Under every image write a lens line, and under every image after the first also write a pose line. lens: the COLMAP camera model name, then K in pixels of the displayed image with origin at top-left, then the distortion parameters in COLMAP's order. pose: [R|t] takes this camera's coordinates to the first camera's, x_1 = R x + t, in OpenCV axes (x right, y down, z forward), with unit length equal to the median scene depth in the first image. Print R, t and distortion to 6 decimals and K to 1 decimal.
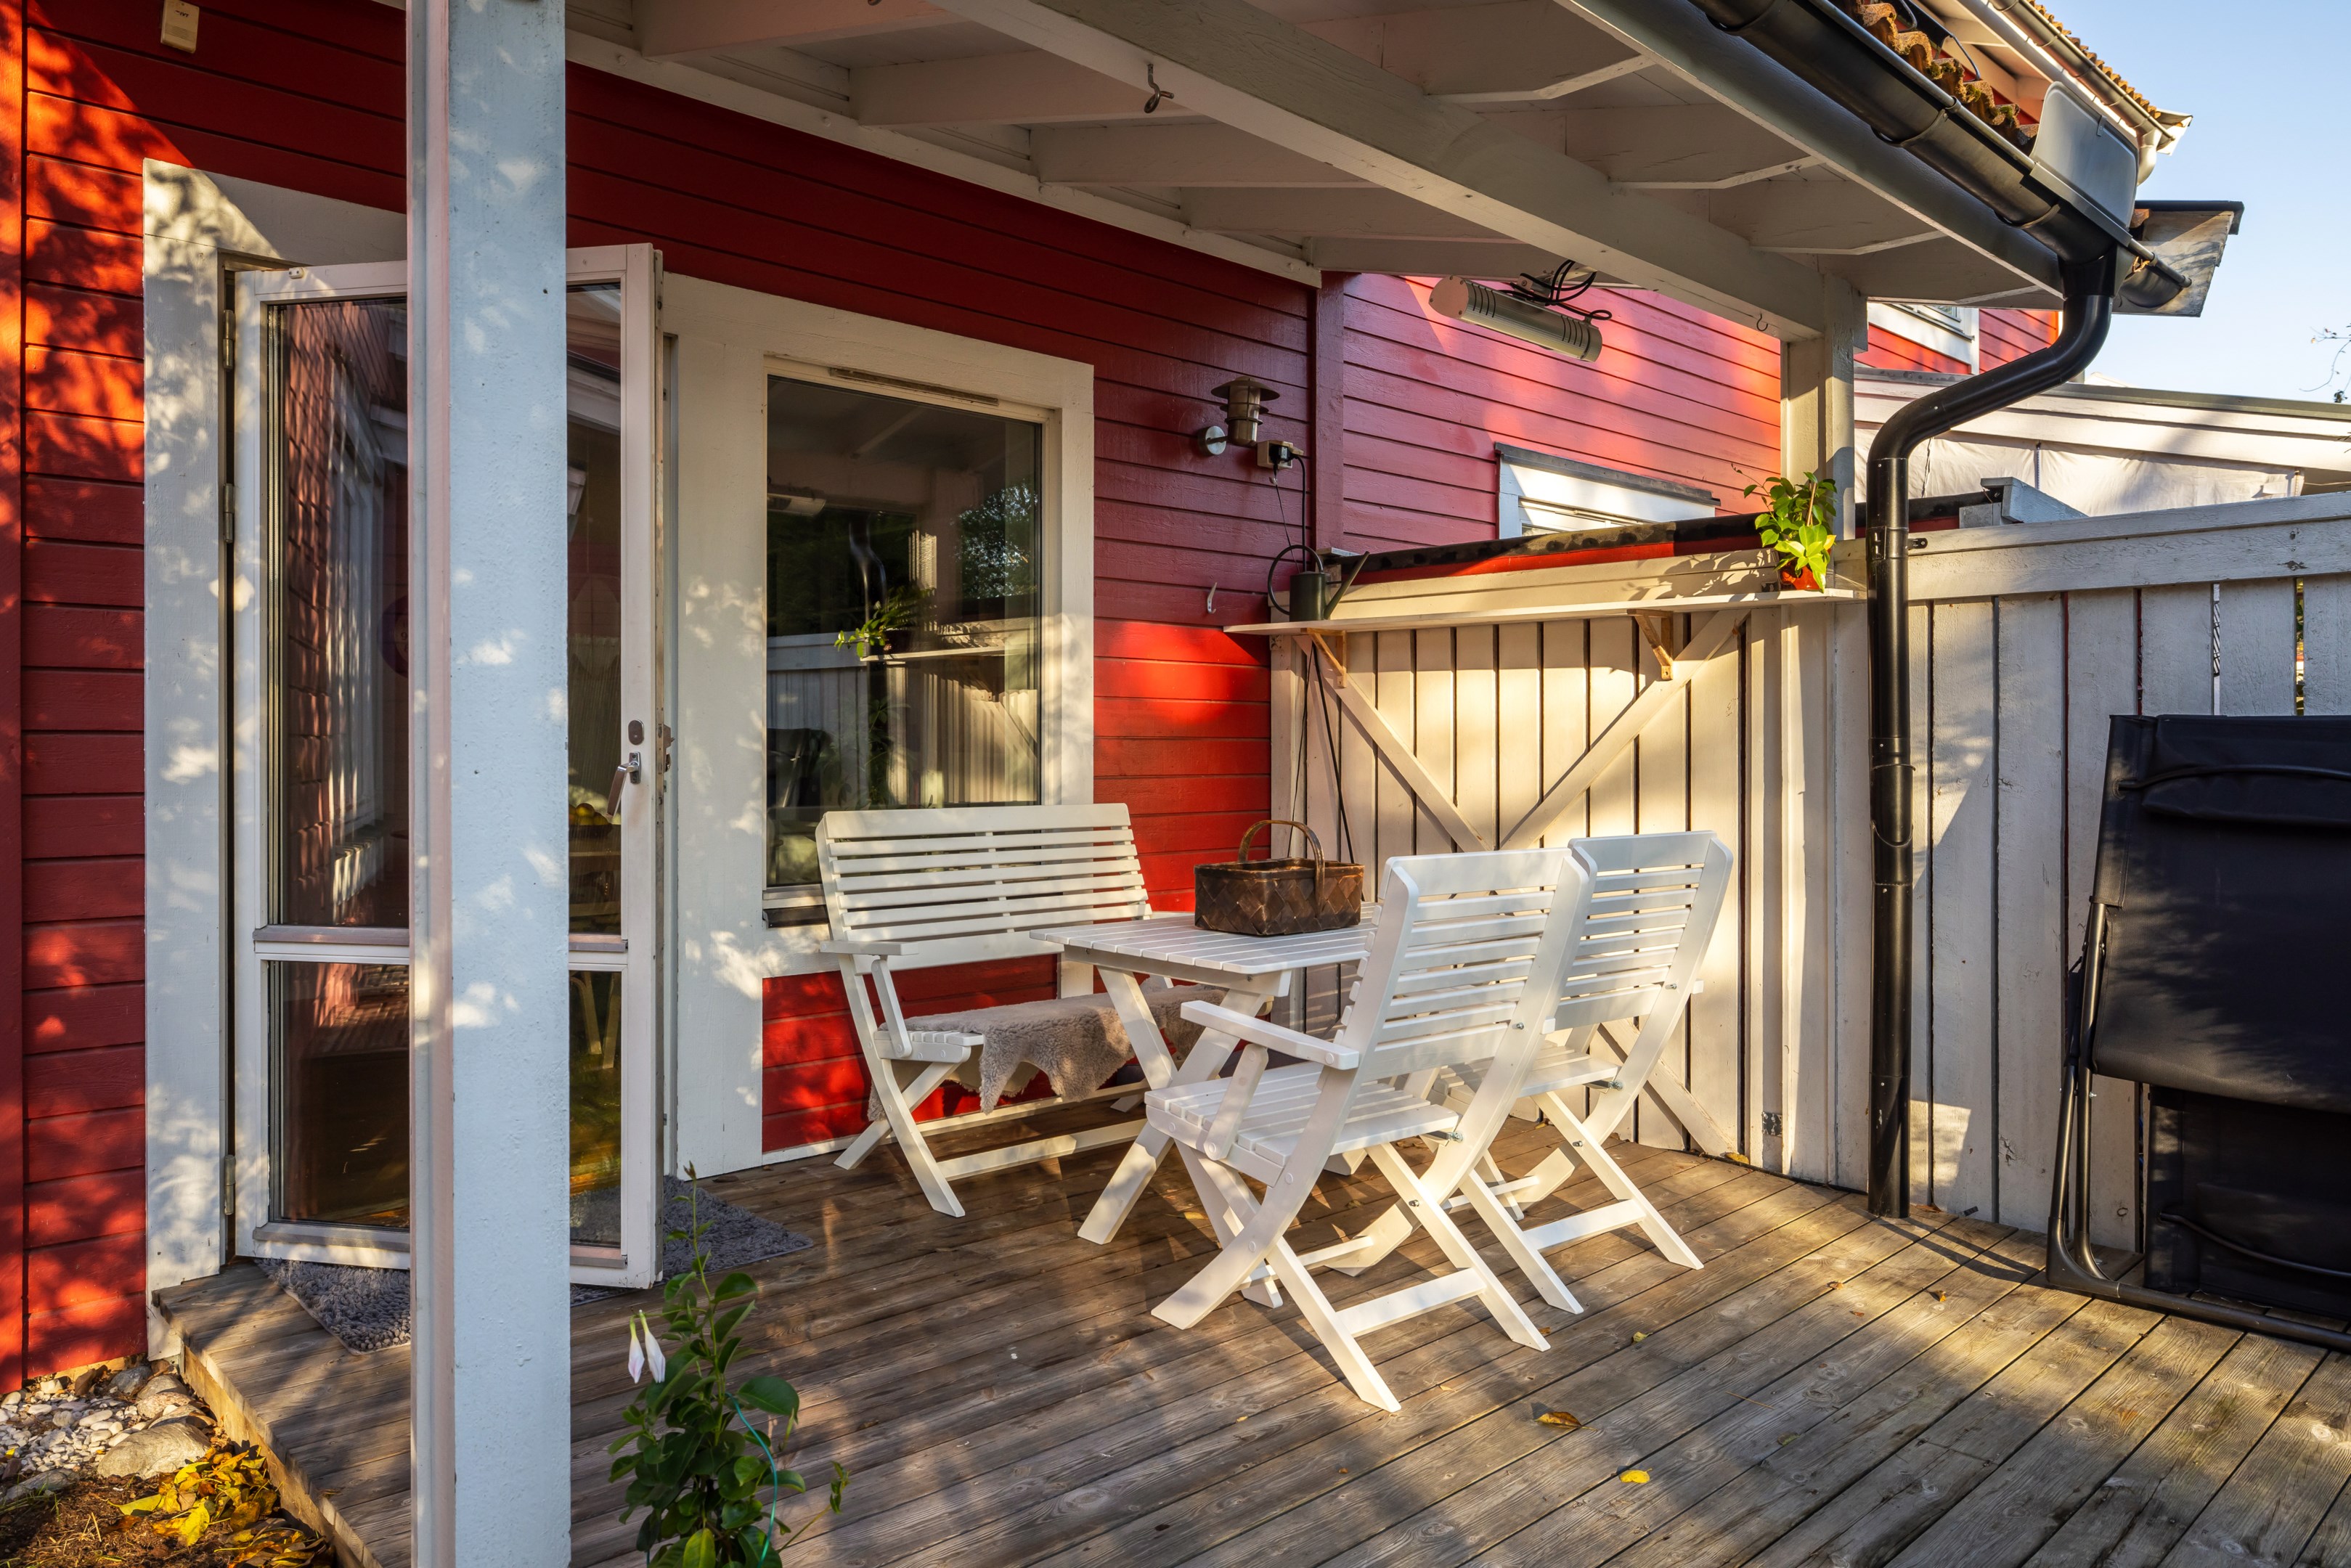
lens RADIAL K [[1561.9, 0, 1173.8], [0, 1561.9, 737.0], [0, 0, 1]] dist [-0.000144, -0.003102]
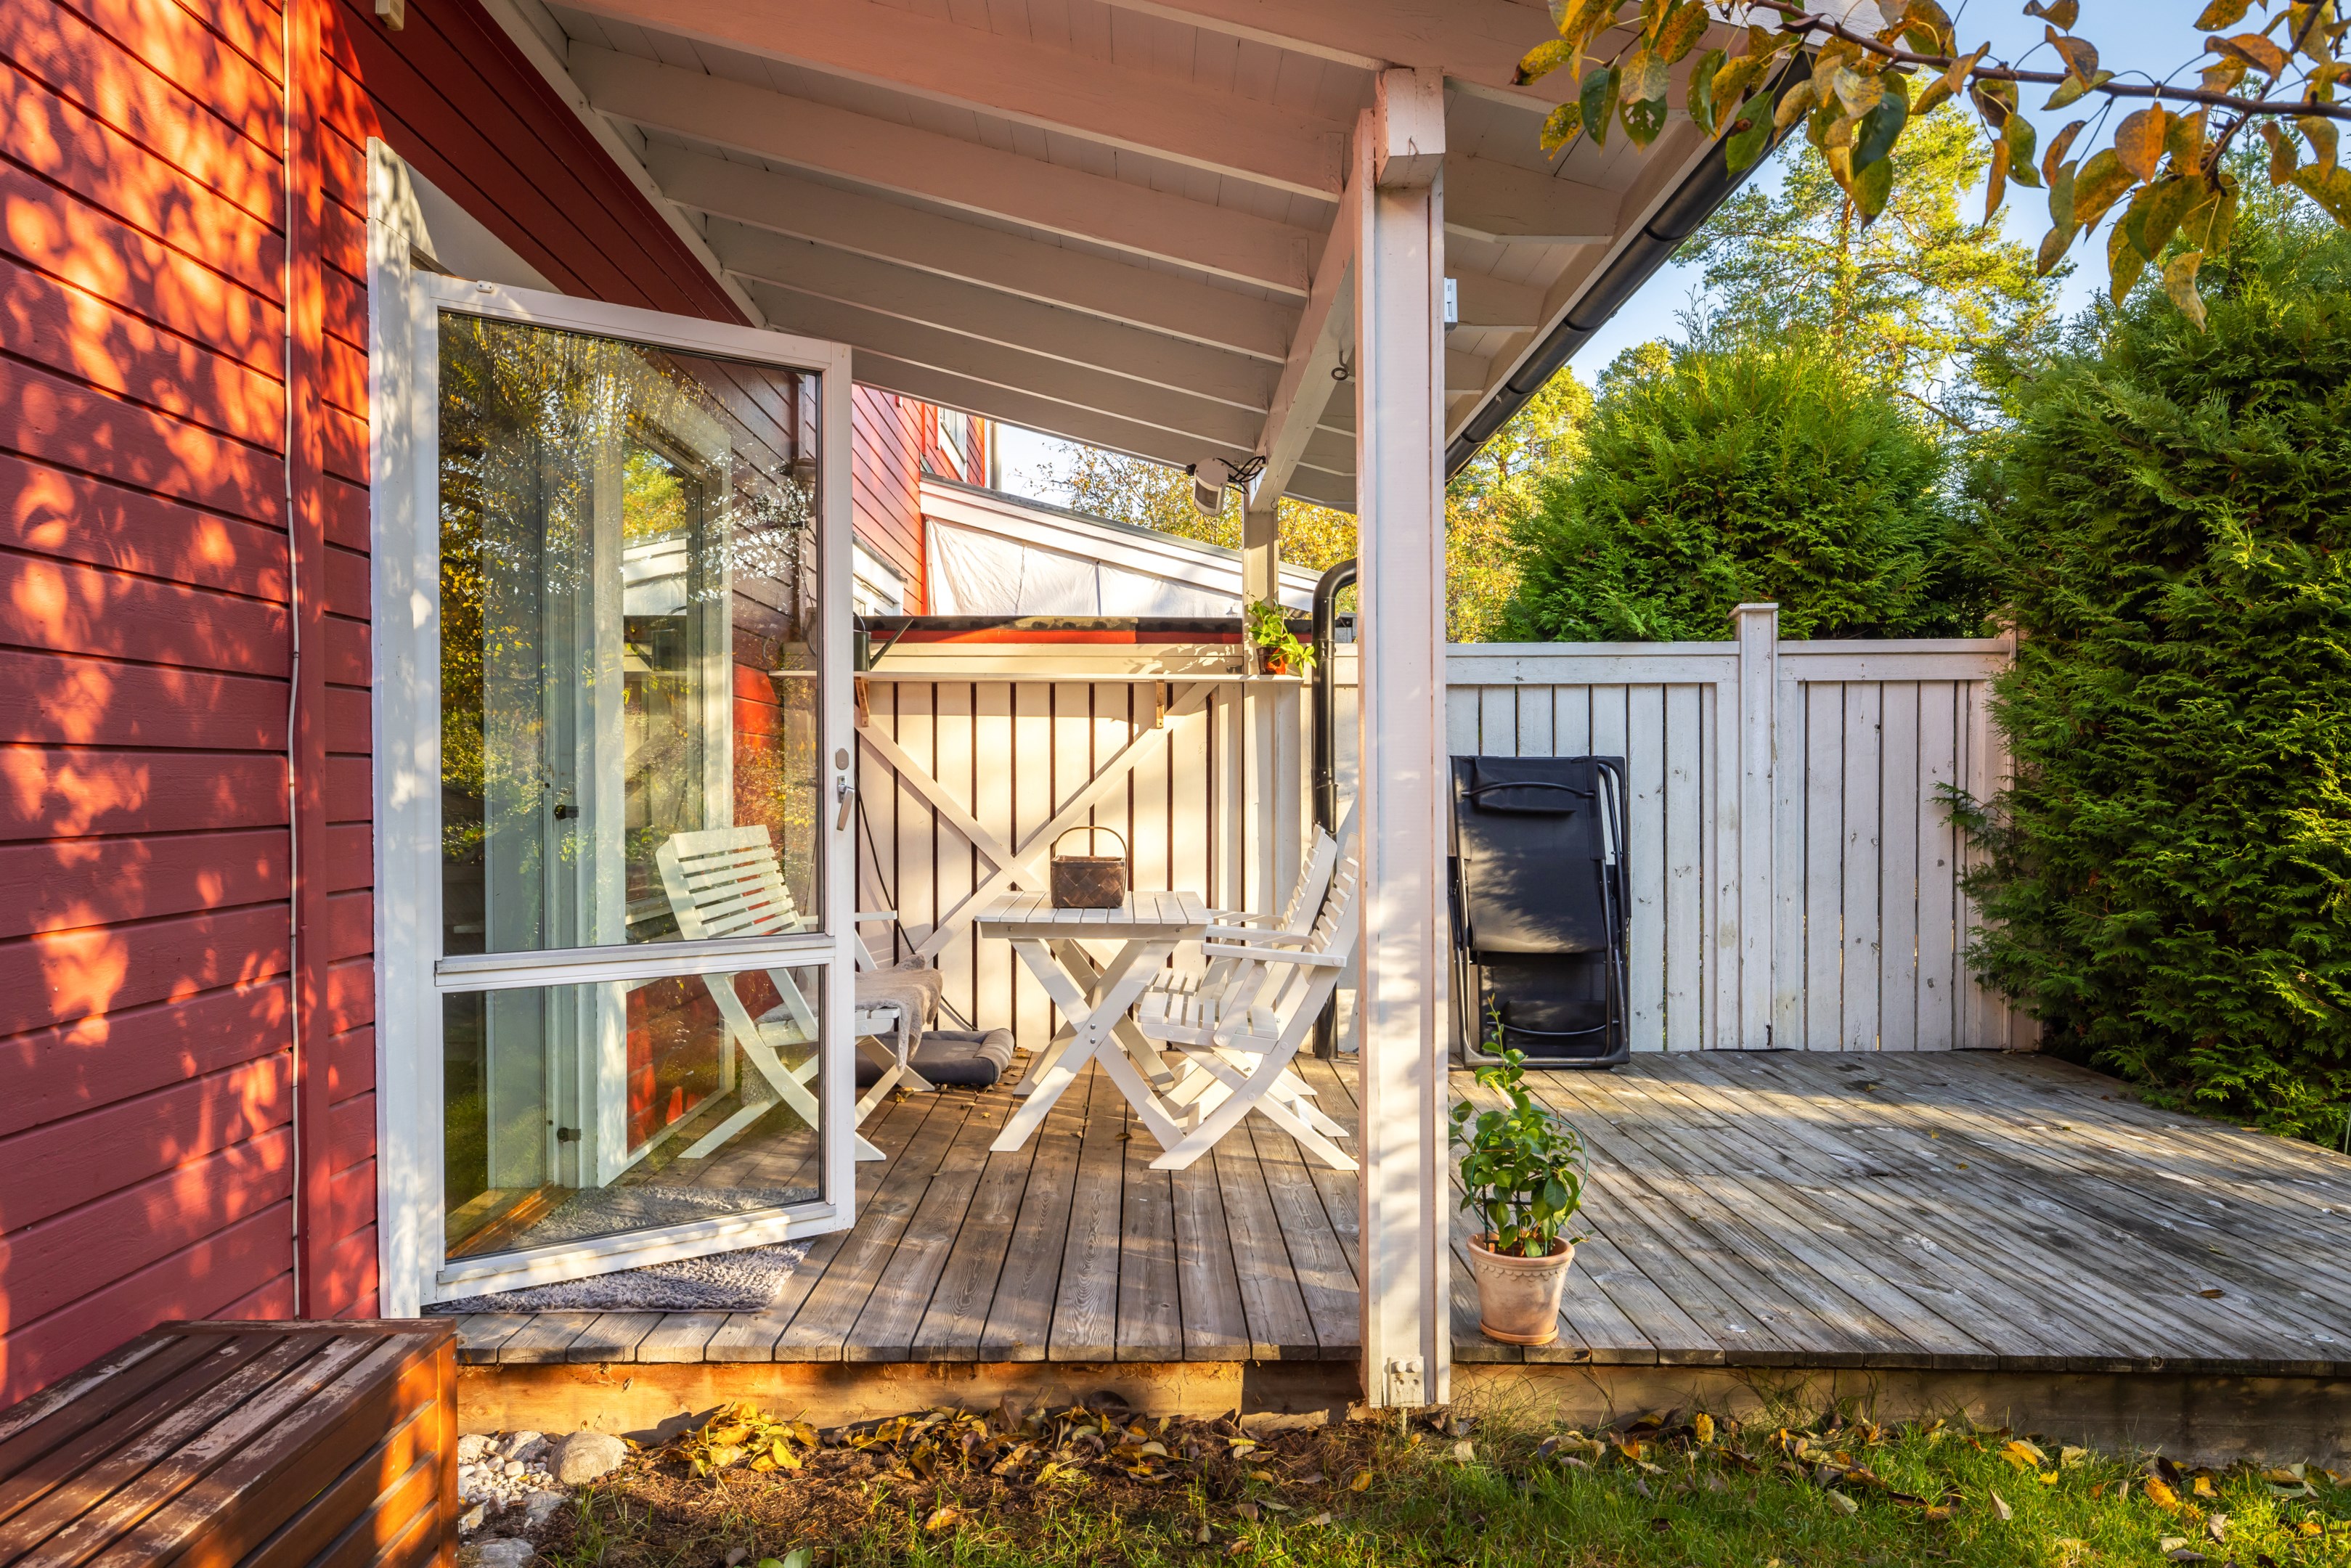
lens RADIAL K [[1546.7, 0, 1175.5], [0, 1546.7, 784.0], [0, 0, 1]] dist [-0.001033, -0.001875]
pose [[0.675281, -0.004684, 0.737546, -0.776358], [0.000214, 0.999981, 0.006154, 0.006446], [-0.737561, -0.003998, 0.675269, 0.019933]]
